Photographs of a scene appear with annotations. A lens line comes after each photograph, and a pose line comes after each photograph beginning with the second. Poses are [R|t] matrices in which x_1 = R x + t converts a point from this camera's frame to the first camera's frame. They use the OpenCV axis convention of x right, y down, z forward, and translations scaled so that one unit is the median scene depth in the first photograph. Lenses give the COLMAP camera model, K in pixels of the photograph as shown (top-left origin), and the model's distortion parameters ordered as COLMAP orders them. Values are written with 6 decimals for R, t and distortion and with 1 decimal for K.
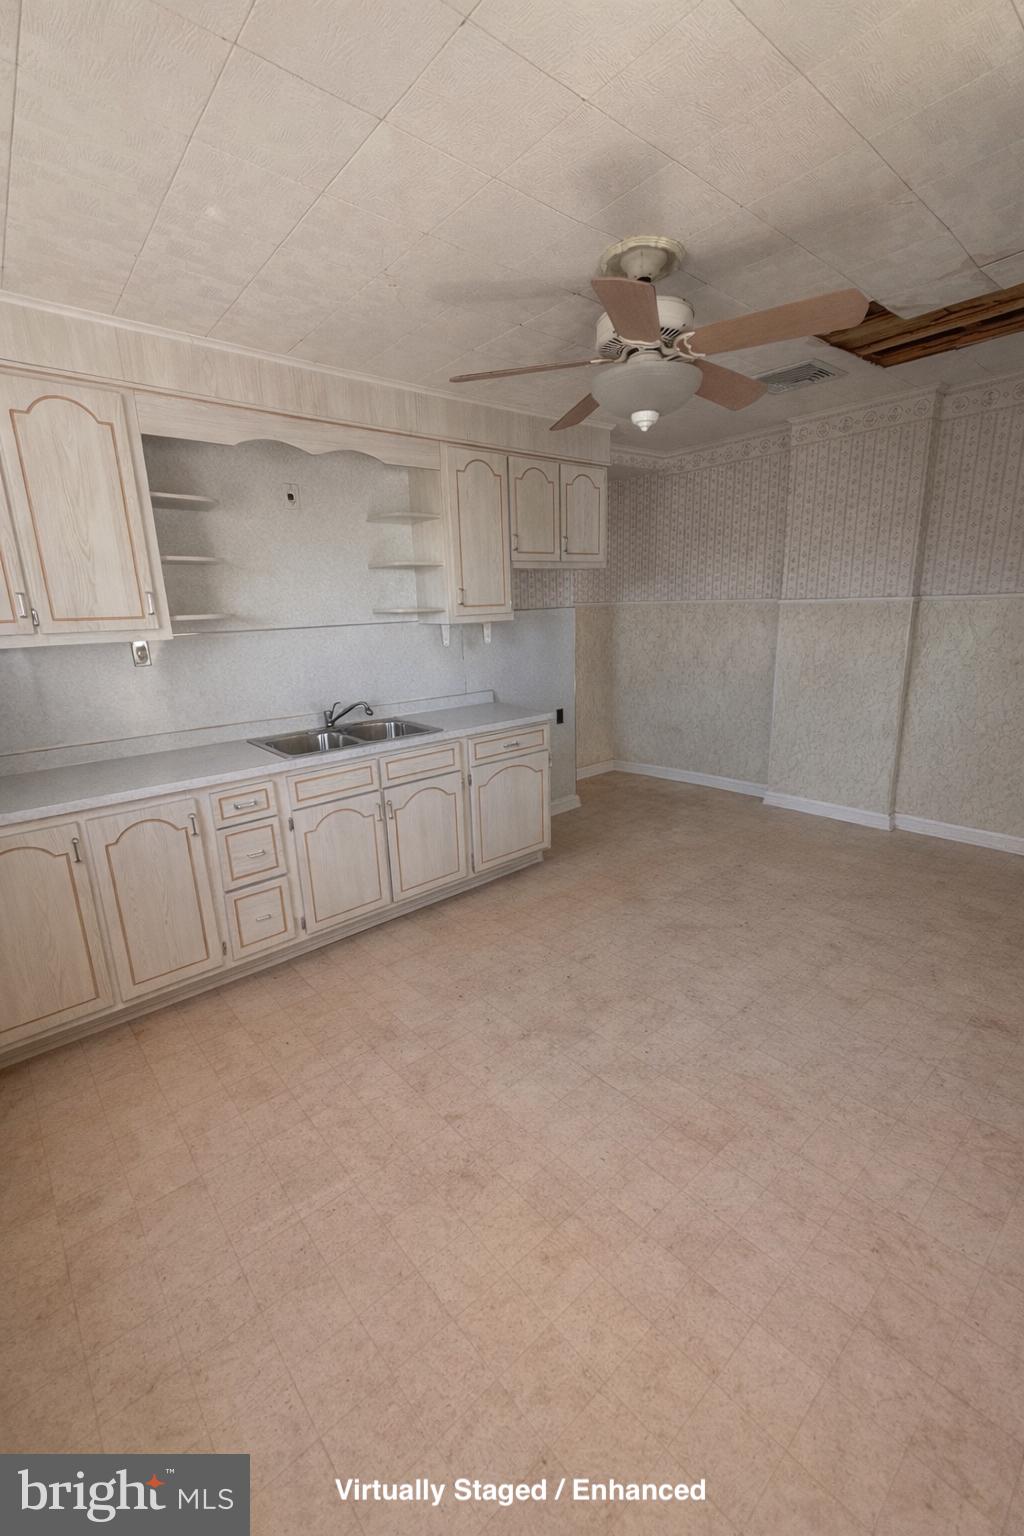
lens RADIAL K [[641.4, 0, 512.0], [0, 641.4, 768.0], [0, 0, 1]] dist [0.014033, -0.000105]
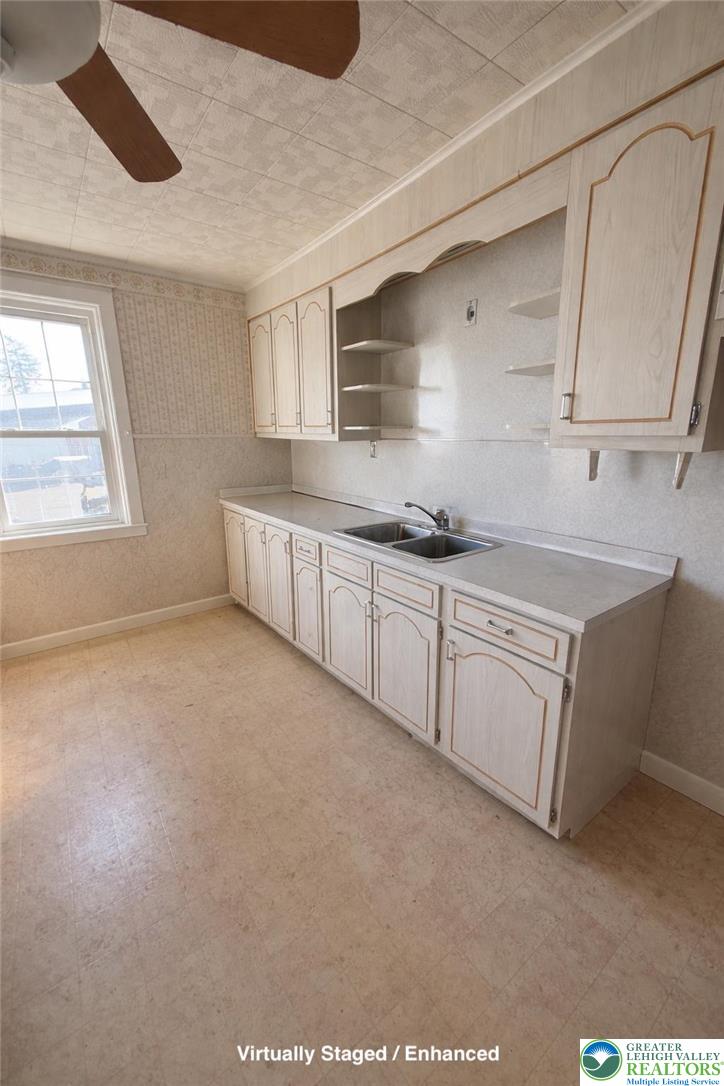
lens RADIAL K [[453.5, 0, 362.0], [0, 453.5, 543.0], [0, 0, 1]] dist [0.014033, -0.000105]
pose [[-0.058088, 0.271490, -0.960687, 0.508838], [-0.246089, 0.928722, 0.277337, -0.248617], [0.967505, 0.252524, 0.012863, 0.949195]]
